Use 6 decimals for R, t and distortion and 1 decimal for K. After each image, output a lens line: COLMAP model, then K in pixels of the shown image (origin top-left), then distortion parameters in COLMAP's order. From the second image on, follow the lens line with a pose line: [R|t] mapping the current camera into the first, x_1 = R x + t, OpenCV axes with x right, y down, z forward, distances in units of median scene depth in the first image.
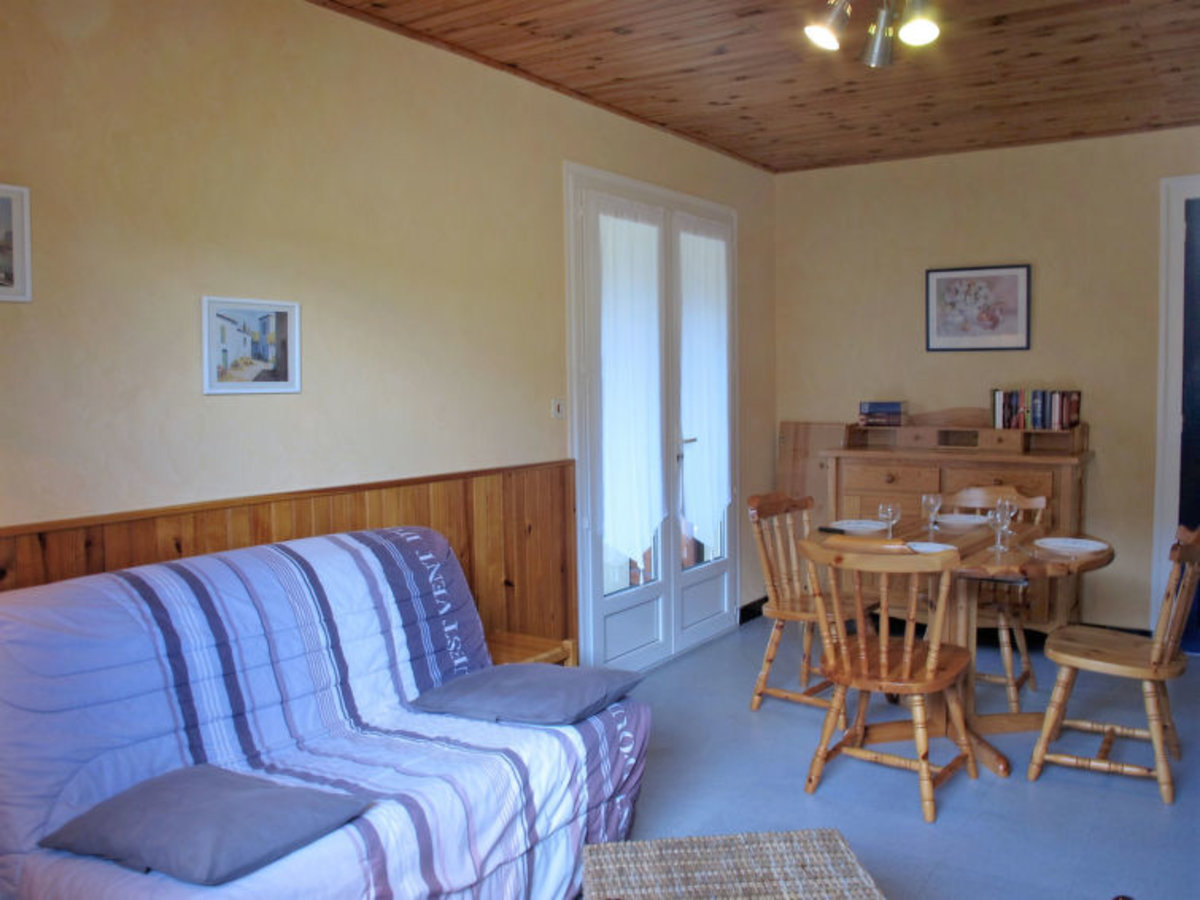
lens RADIAL K [[1040.5, 0, 602.8], [0, 1040.5, 461.3], [0, 0, 1]] dist [-0.137199, 0.093208]
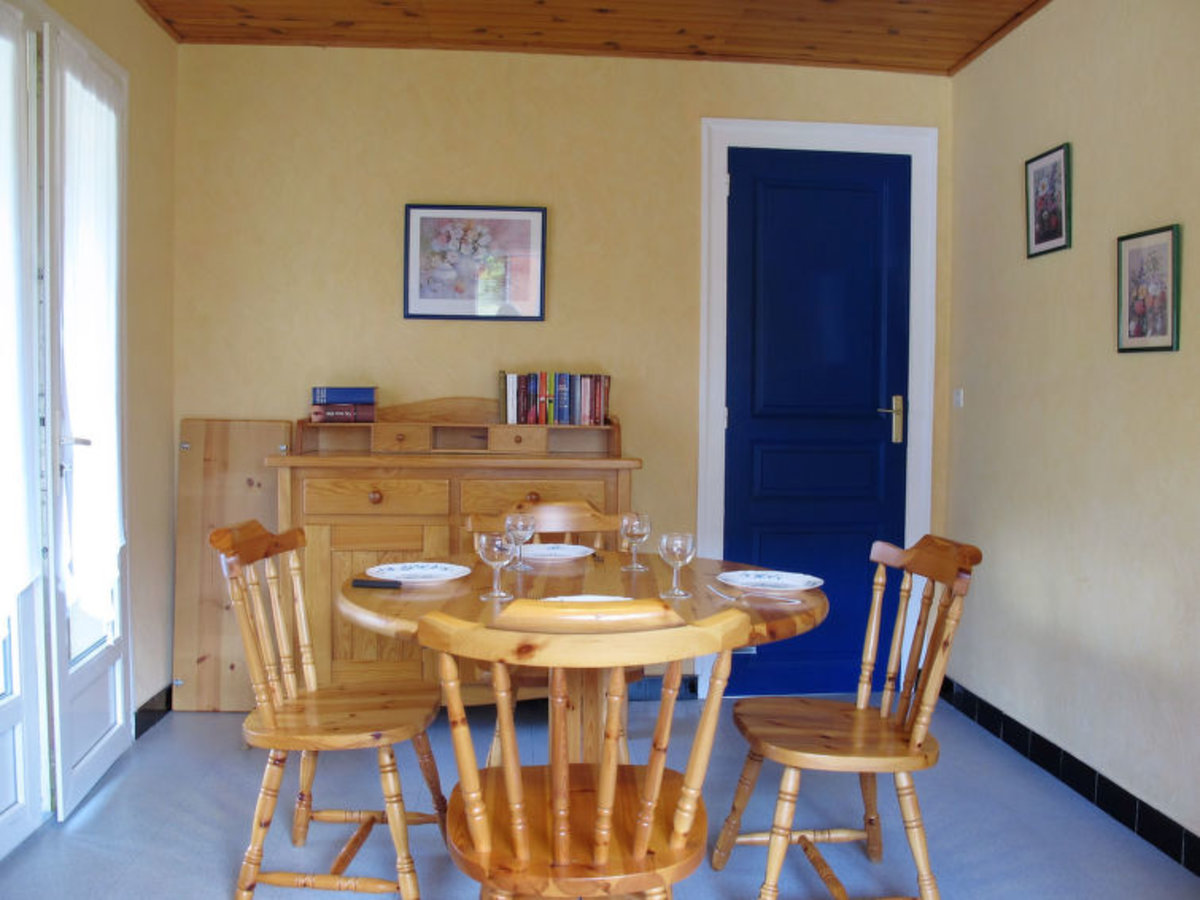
lens RADIAL K [[1040.5, 0, 602.8], [0, 1040.5, 461.3], [0, 0, 1]] dist [-0.137199, 0.093208]
pose [[0.779781, -0.009706, 0.625977, -0.029858], [0.027734, 0.999434, -0.019052, 0.010691], [-0.625438, 0.032217, 0.779609, 0.377975]]
